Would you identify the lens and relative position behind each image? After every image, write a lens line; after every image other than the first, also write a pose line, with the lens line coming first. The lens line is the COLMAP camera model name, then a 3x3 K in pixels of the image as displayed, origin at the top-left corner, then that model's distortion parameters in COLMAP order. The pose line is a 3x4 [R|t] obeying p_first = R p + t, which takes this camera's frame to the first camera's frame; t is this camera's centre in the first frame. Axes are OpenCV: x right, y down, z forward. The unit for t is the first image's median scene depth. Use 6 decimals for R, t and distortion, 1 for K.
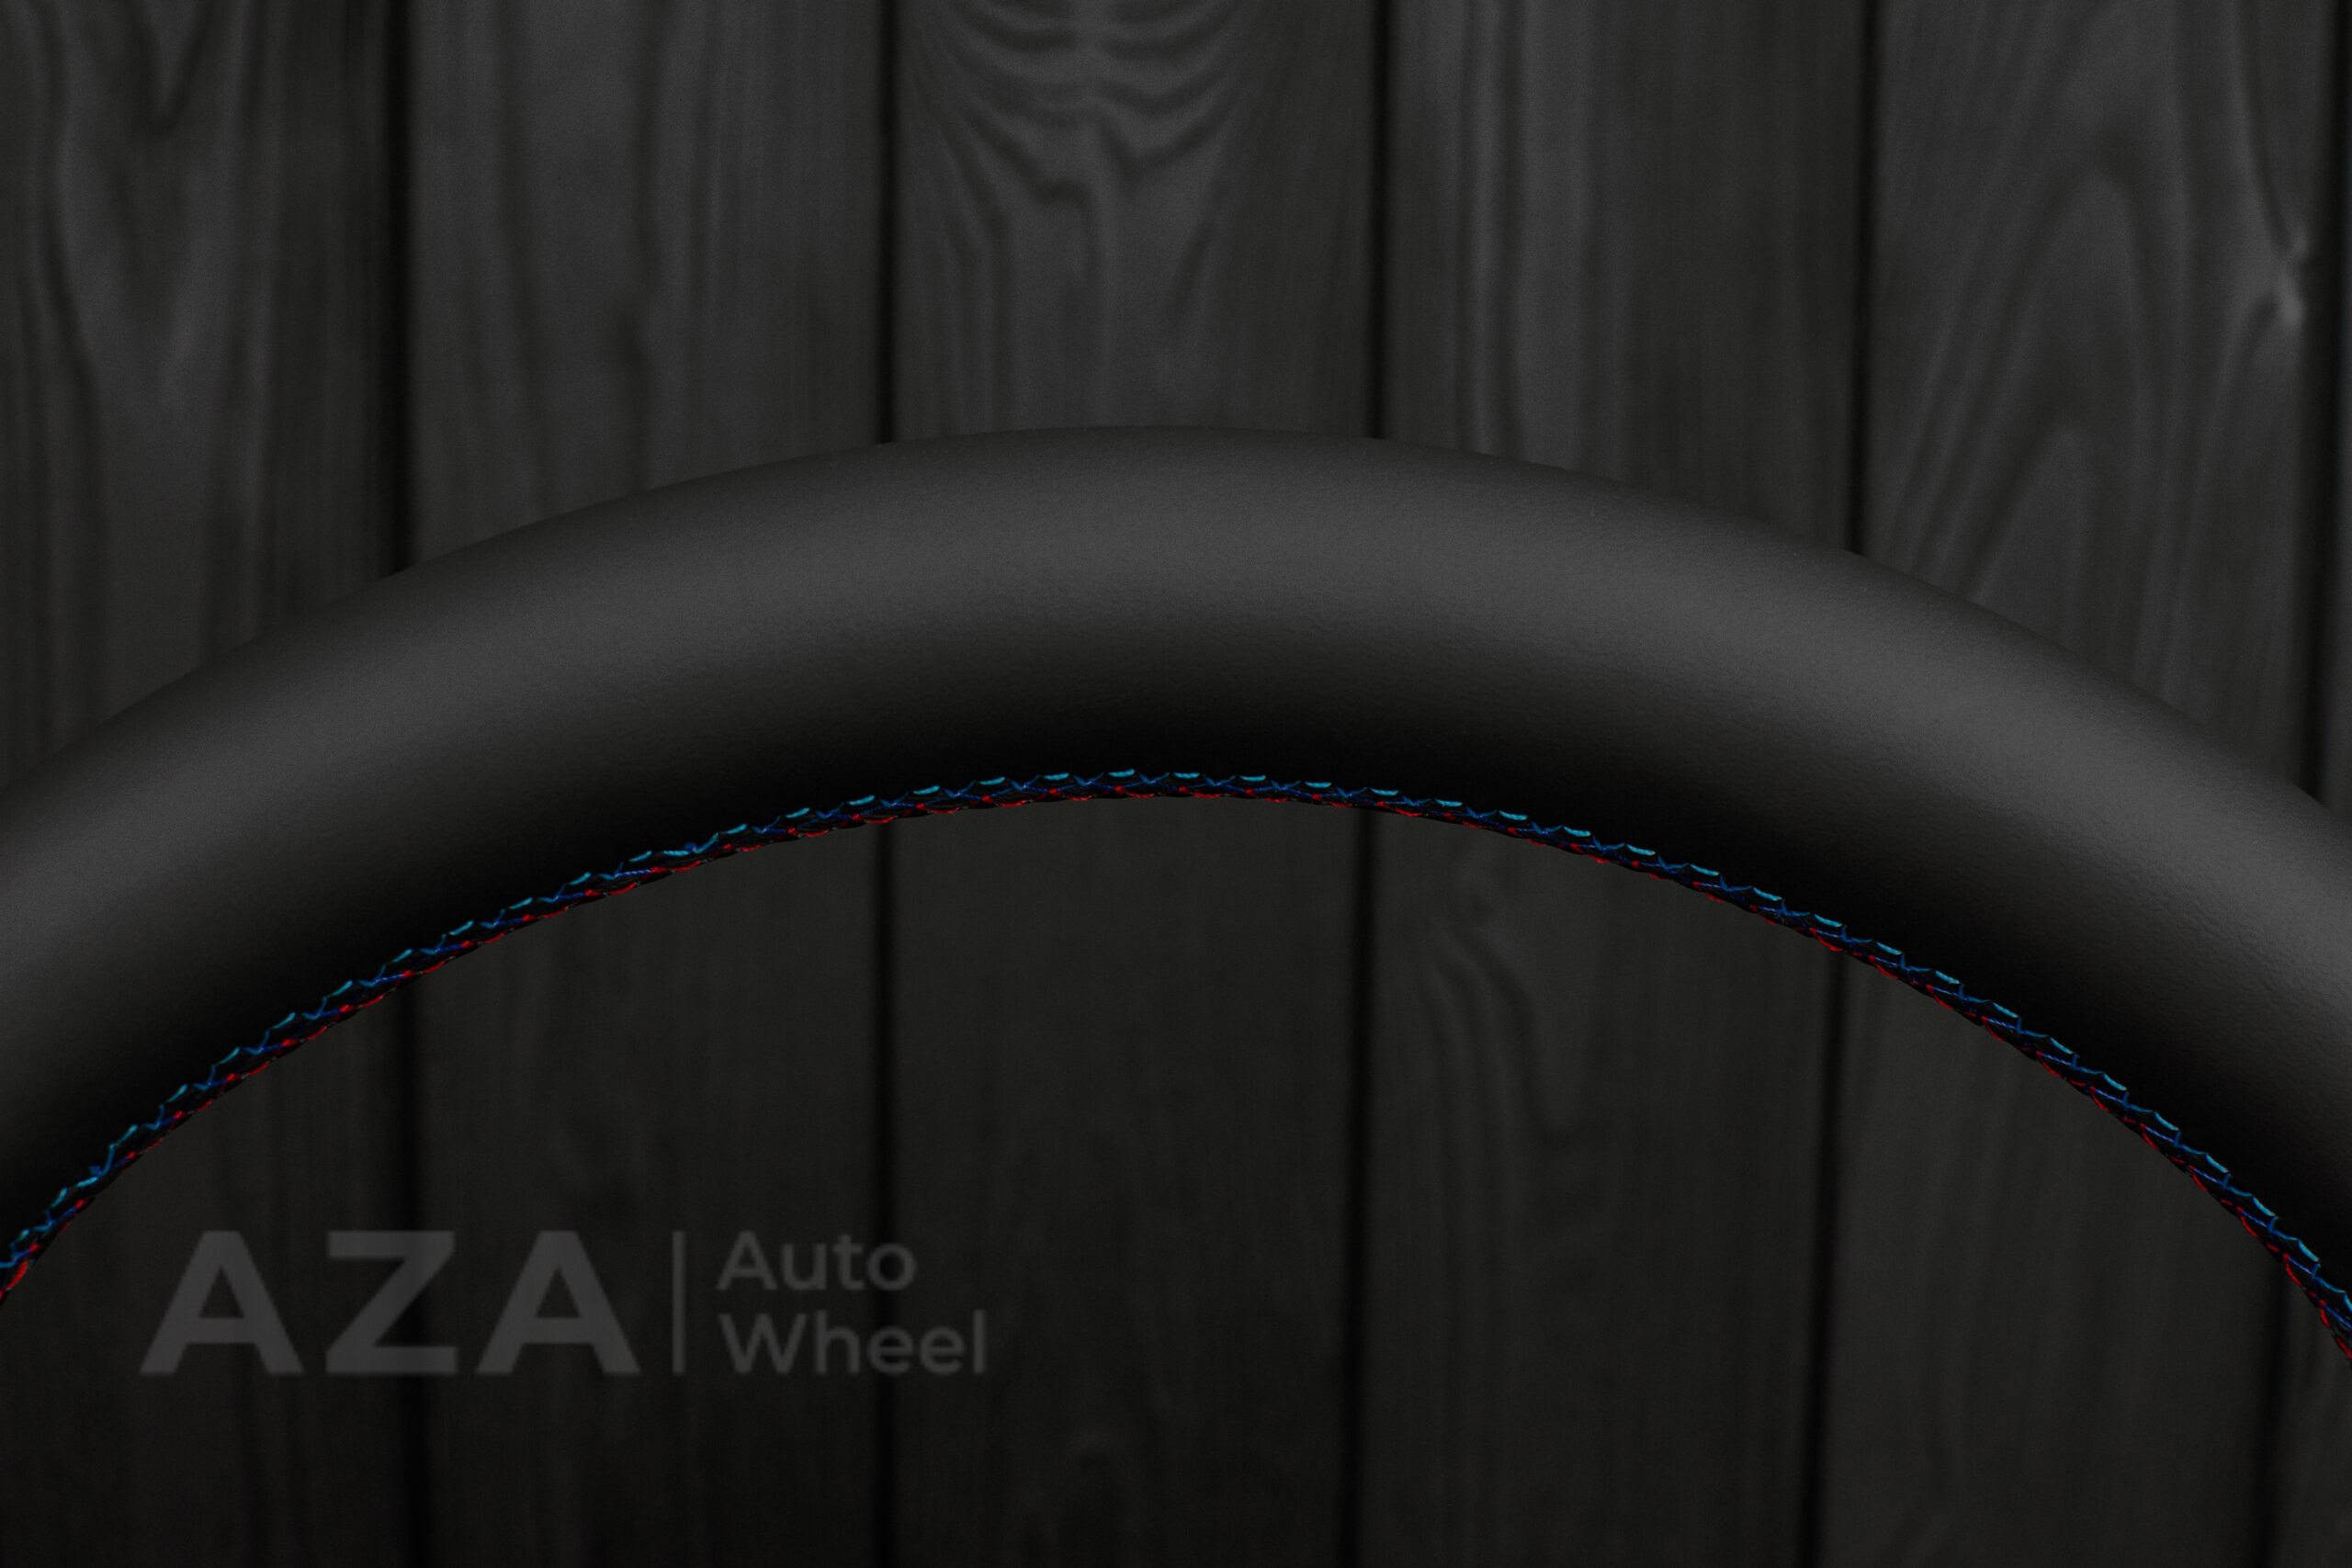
lens RADIAL K [[3730.1, 0, 1214.5], [0, 3730.1, 821.6], [0, 0, 1]] dist [-0.175647, 0.000000]
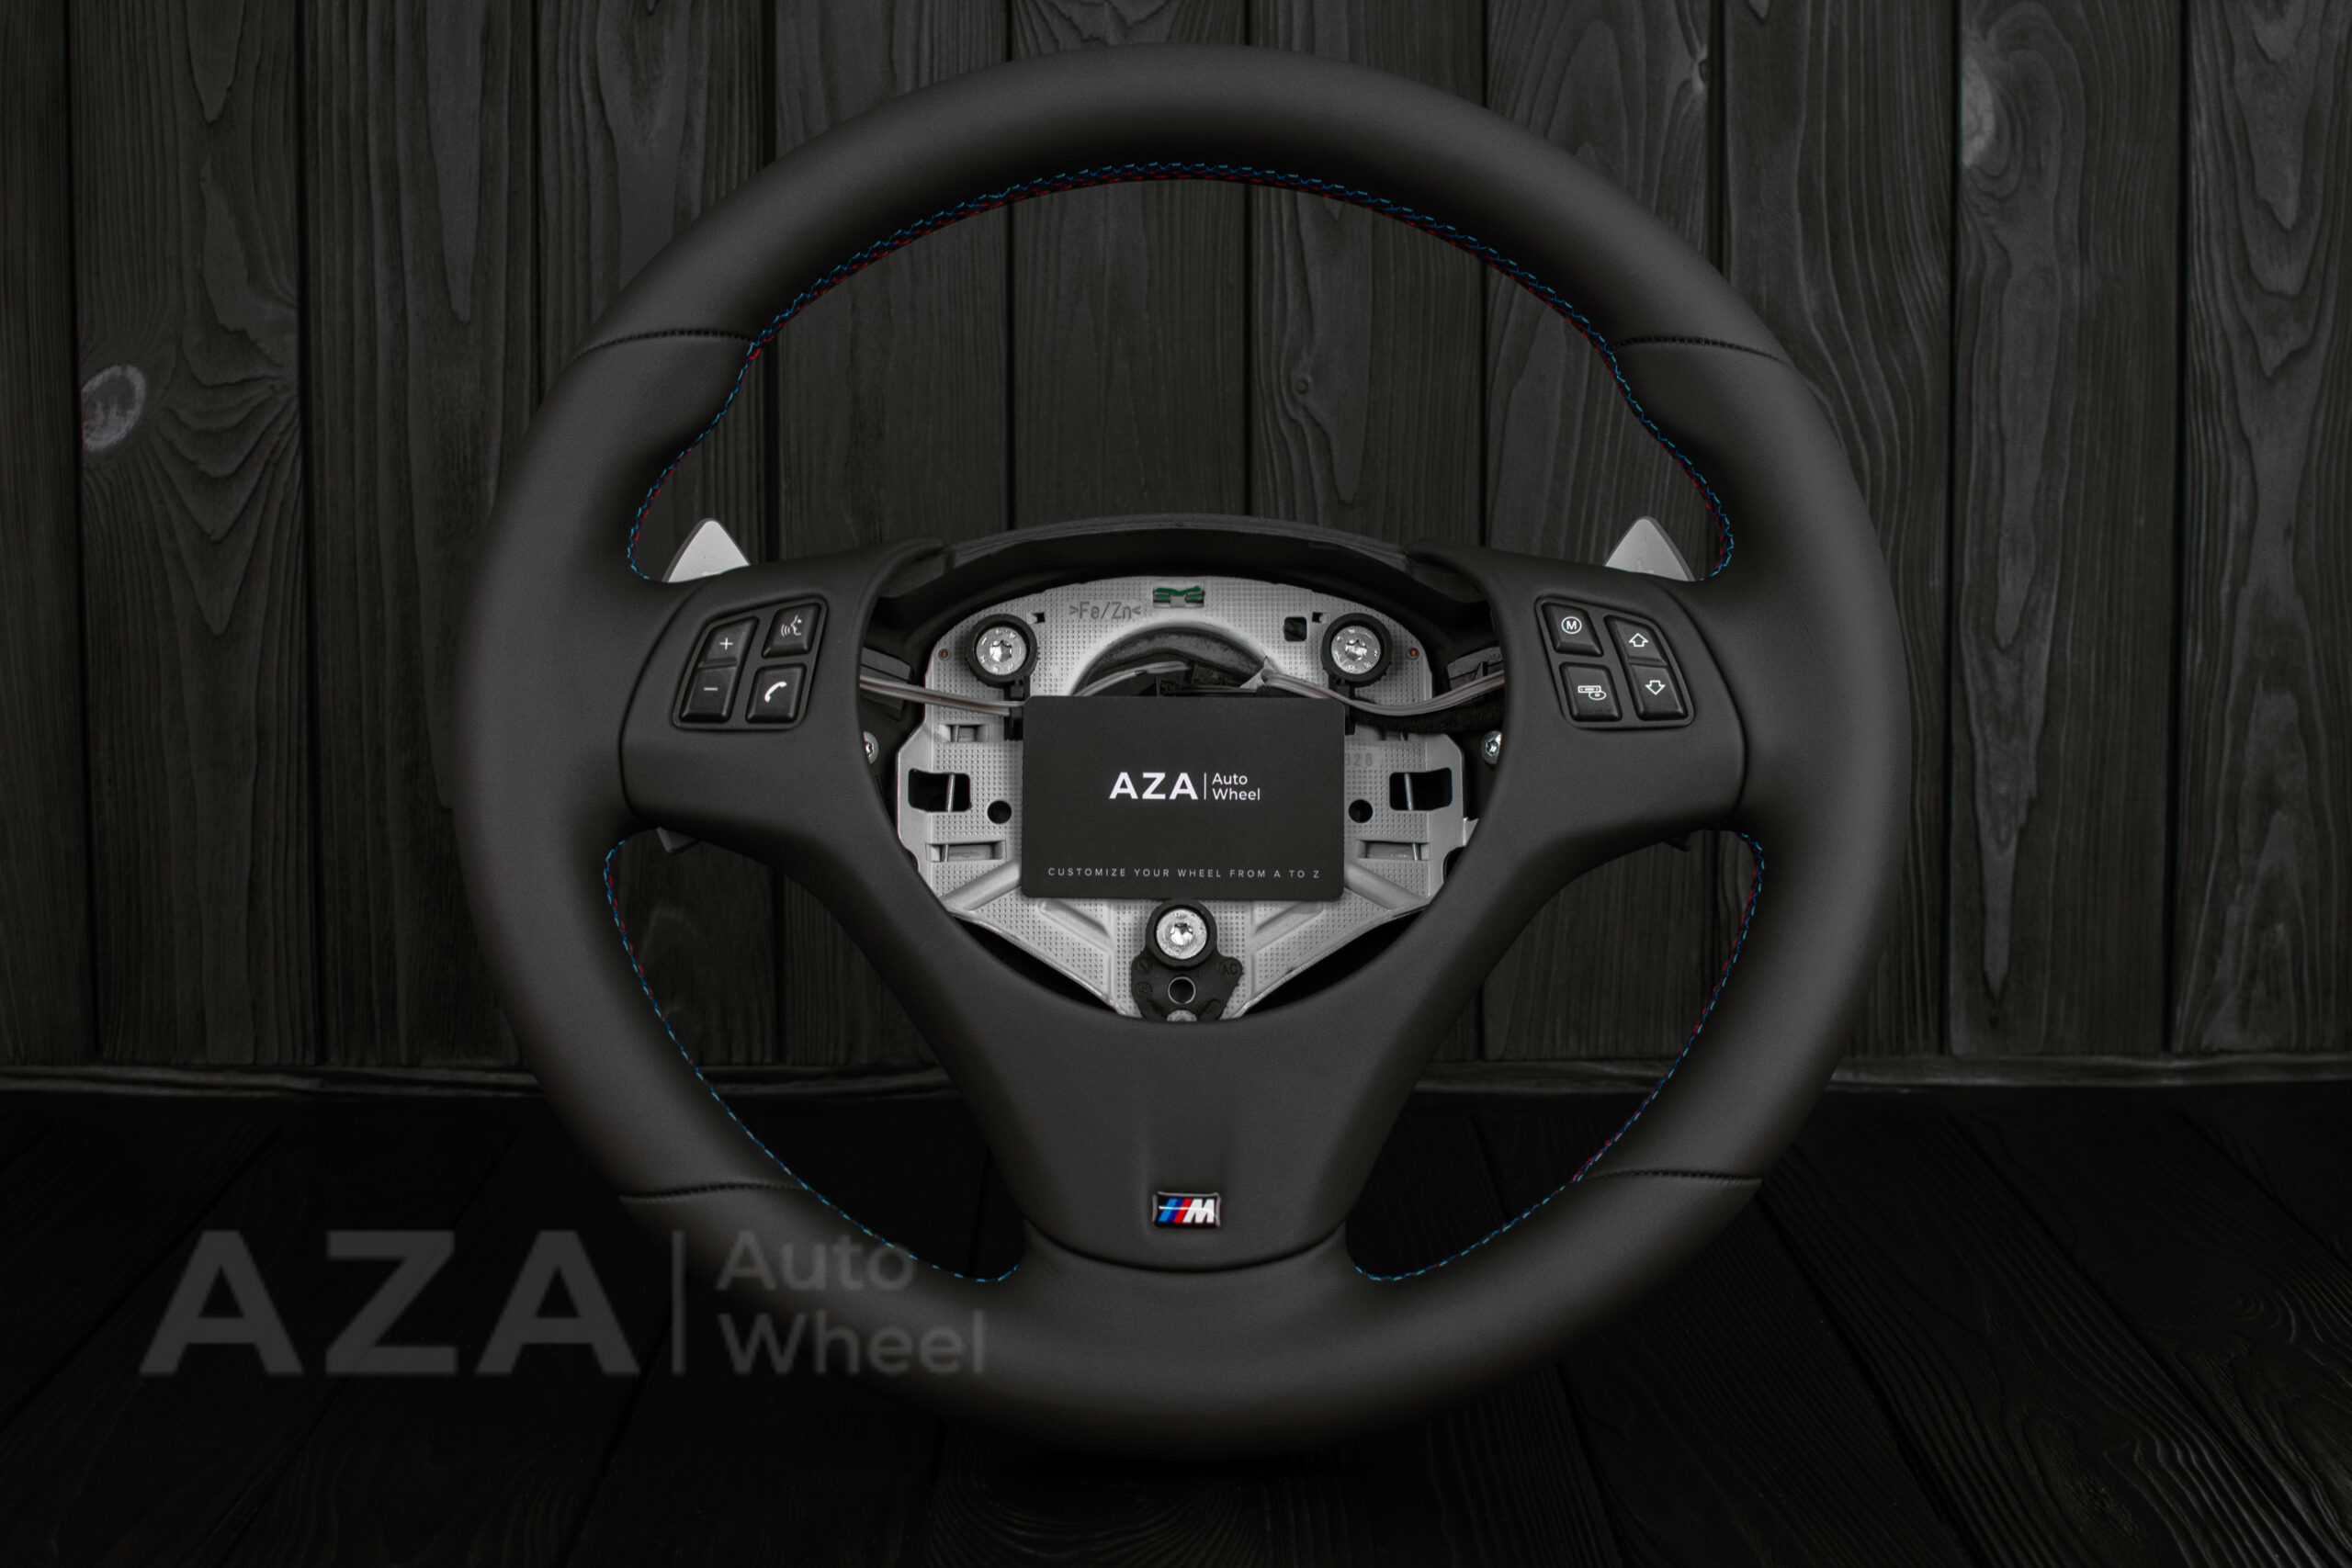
lens RADIAL K [[3730.1, 0, 1163.6], [0, 3730.1, 800.8], [0, 0, 1]] dist [-0.175647, 0.000000]
pose [[0.999691, -0.020920, 0.013389, -0.038324], [0.021507, 0.998742, -0.045292, 0.345503], [-0.012425, 0.045566, 0.998884, -1.031942]]
